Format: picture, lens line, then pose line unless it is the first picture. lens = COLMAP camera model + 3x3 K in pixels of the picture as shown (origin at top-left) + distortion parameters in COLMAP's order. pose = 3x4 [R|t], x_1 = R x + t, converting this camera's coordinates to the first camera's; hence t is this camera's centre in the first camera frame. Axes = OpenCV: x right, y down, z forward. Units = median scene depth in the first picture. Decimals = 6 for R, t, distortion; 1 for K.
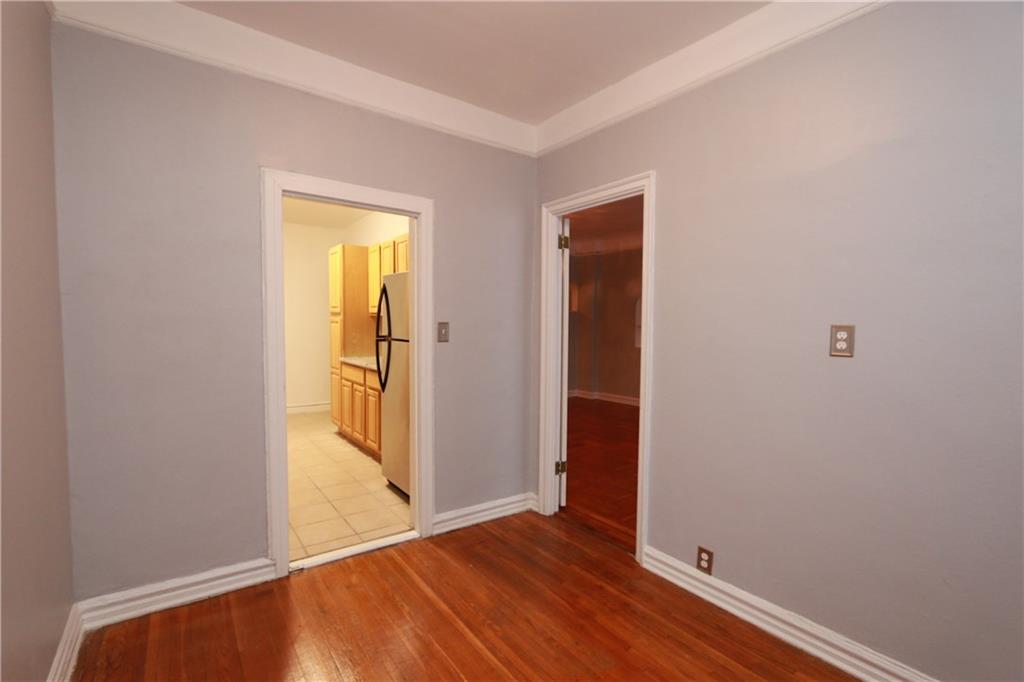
lens RADIAL K [[471.5, 0, 509.3], [0, 471.5, 343.9], [0, 0, 1]] dist [-0.013875, 0.001134]
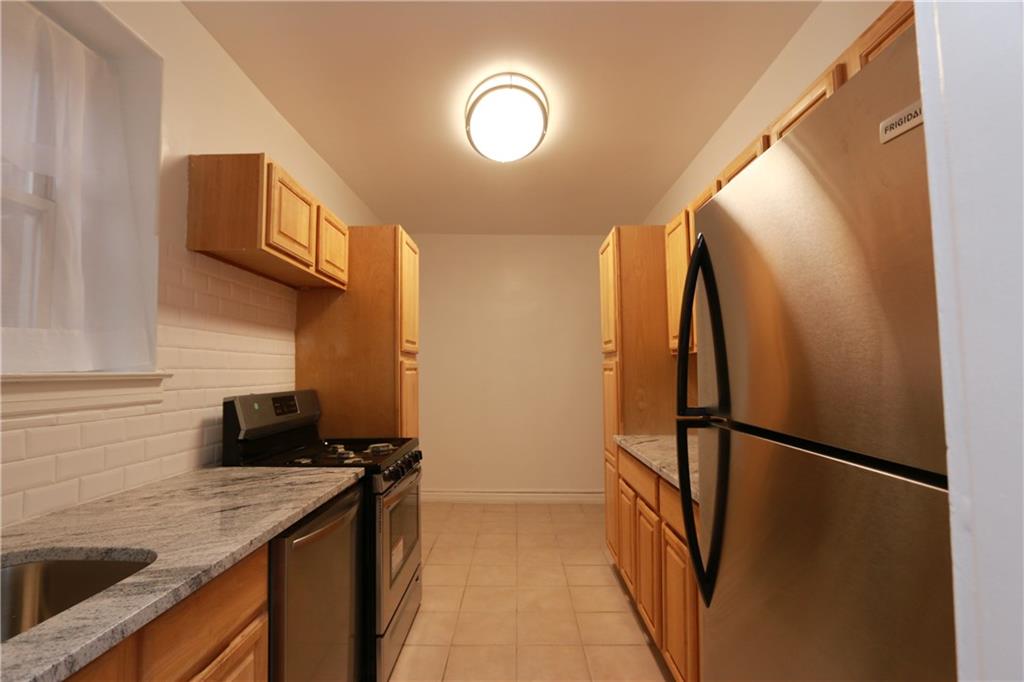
lens RADIAL K [[471.5, 0, 508.4], [0, 471.5, 343.6], [0, 0, 1]] dist [-0.013875, 0.001134]
pose [[0.800865, -0.048789, -0.596854, -0.138301], [-0.012216, 0.995137, -0.097739, -0.021324], [0.598720, 0.085567, 0.796375, 0.510786]]
